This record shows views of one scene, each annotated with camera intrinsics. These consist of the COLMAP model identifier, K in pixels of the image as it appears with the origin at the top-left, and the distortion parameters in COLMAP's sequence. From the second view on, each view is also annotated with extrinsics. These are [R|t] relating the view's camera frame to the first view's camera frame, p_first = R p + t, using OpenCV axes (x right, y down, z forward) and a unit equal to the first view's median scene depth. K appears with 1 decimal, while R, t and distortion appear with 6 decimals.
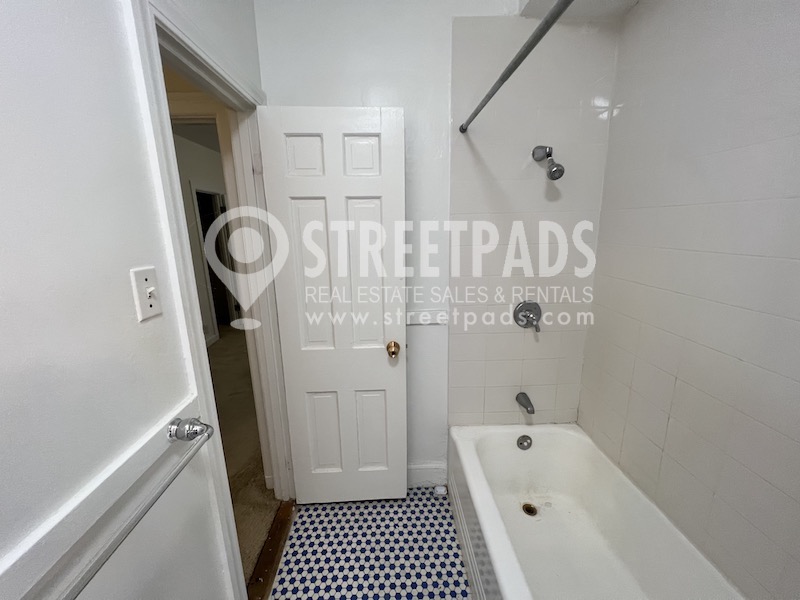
lens RADIAL K [[320.3, 0, 401.0], [0, 320.3, 298.2], [0, 0, 1]] dist [-0.000863, 0.000226]
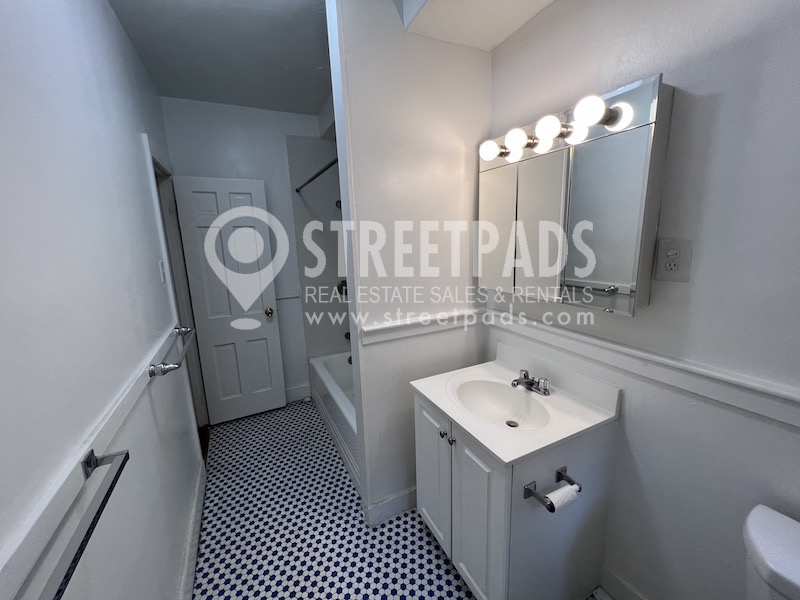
lens RADIAL K [[320.3, 0, 398.2], [0, 320.3, 298.5], [0, 0, 1]] dist [-0.000863, 0.000226]
pose [[0.908041, -0.092775, 0.408477, -0.082923], [0.110304, 0.993706, -0.019511, 0.176434], [-0.404096, 0.062773, 0.912560, -0.781155]]
